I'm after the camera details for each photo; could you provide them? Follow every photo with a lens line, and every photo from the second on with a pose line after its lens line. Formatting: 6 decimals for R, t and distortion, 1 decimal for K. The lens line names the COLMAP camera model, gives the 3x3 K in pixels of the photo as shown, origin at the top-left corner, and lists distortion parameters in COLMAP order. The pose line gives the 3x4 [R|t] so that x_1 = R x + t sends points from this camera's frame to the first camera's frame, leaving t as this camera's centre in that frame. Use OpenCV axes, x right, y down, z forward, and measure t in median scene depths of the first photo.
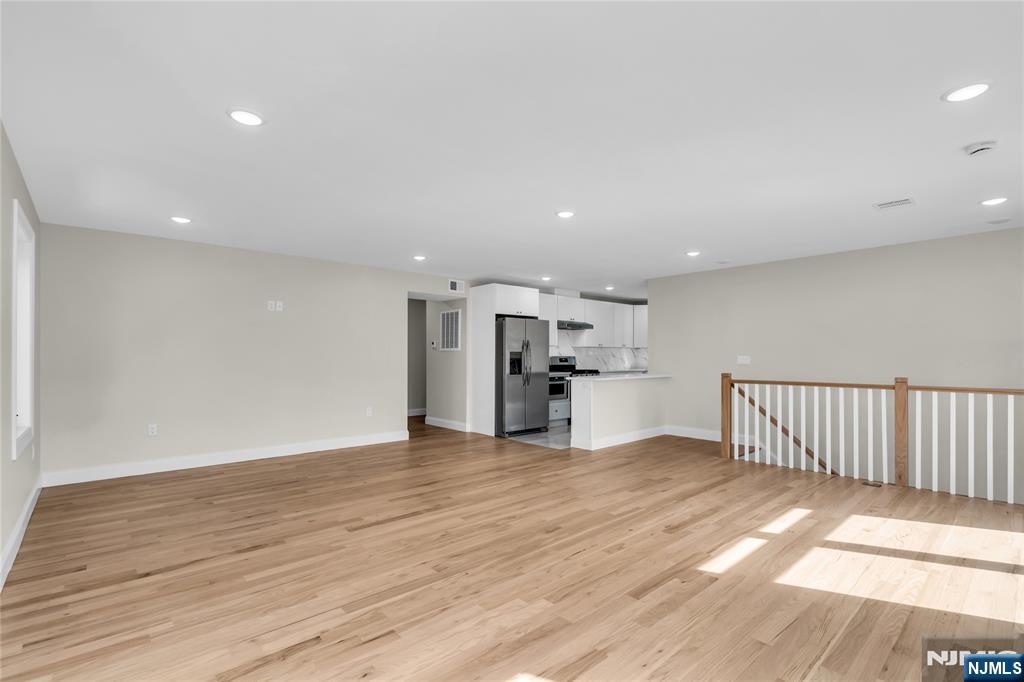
lens RADIAL K [[469.6, 0, 508.2], [0, 469.6, 358.1], [0, 0, 1]] dist [-0.002799, 0.001669]
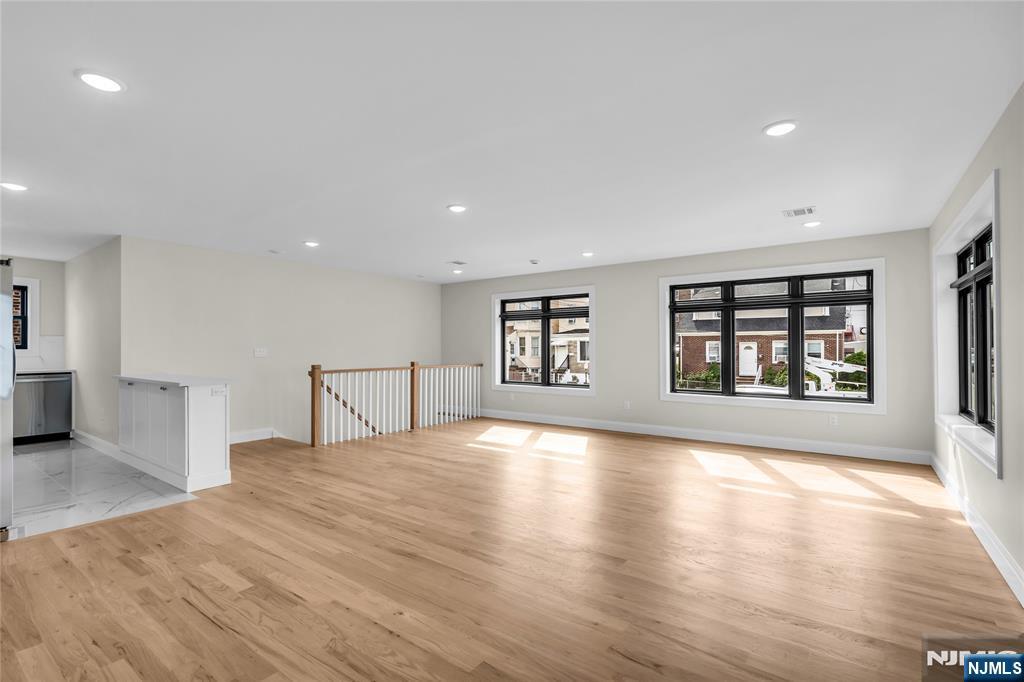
lens RADIAL K [[469.6, 0, 512.4], [0, 469.6, 348.4], [0, 0, 1]] dist [-0.002799, 0.001669]
pose [[-0.211148, 0.001616, 0.977453, -1.032281], [0.004334, 0.999990, -0.000717, -0.004638], [-0.977445, 0.004085, -0.211153, 1.270593]]
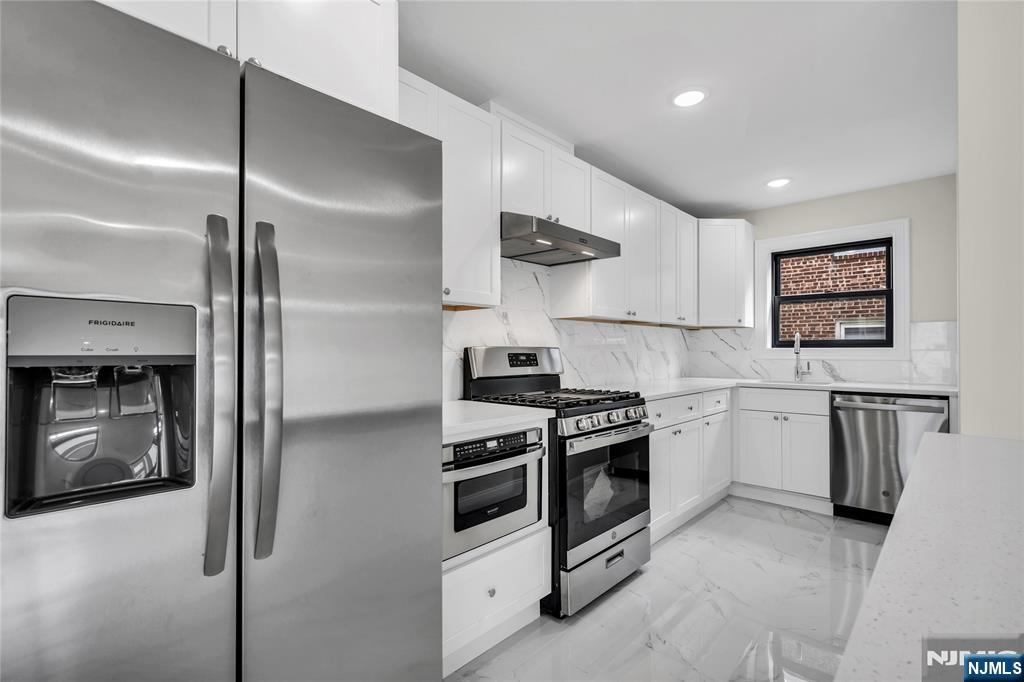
lens RADIAL K [[469.6, 0, 510.8], [0, 469.6, 345.8], [0, 0, 1]] dist [-0.002799, 0.001669]
pose [[0.995966, -0.001981, 0.089708, 0.069771], [0.002606, 0.999973, -0.006858, -0.001919], [-0.089692, 0.007064, 0.995945, 0.587714]]
